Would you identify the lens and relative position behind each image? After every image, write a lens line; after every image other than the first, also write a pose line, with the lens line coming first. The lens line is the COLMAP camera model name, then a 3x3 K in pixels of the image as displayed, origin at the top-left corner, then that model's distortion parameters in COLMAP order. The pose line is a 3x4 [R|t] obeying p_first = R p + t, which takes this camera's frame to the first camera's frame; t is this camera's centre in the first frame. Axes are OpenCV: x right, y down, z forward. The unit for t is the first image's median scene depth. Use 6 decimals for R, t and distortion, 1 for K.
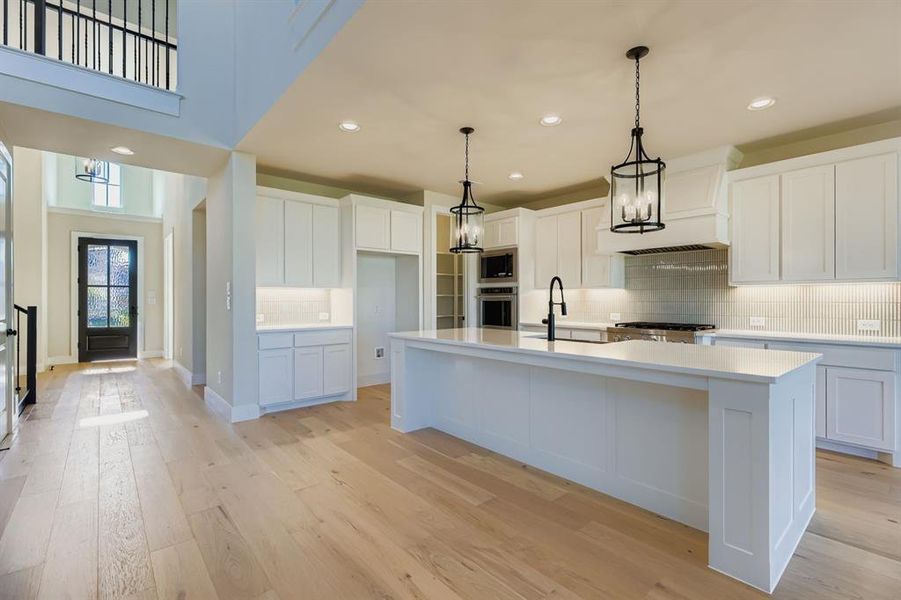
lens RADIAL K [[411.2, 0, 456.8], [0, 411.2, 297.2], [0, 0, 1]] dist [0.001025, -0.000746]
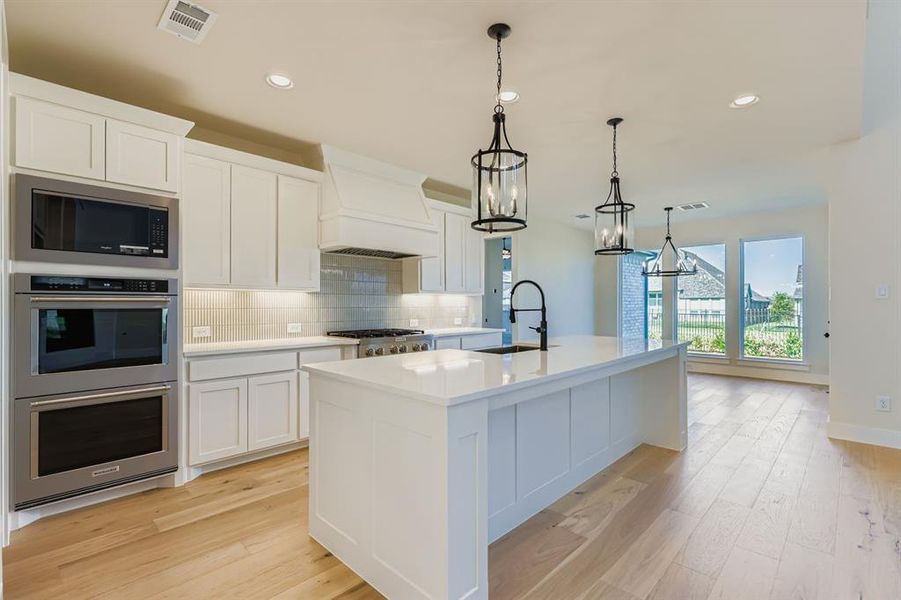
lens RADIAL K [[411.2, 0, 456.7], [0, 411.2, 304.4], [0, 0, 1]] dist [0.001025, -0.000746]
pose [[-0.088952, -0.000543, 0.996036, -0.371726], [-0.004524, 0.999990, 0.000141, 0.002529], [-0.996026, -0.004493, -0.088953, 0.714909]]
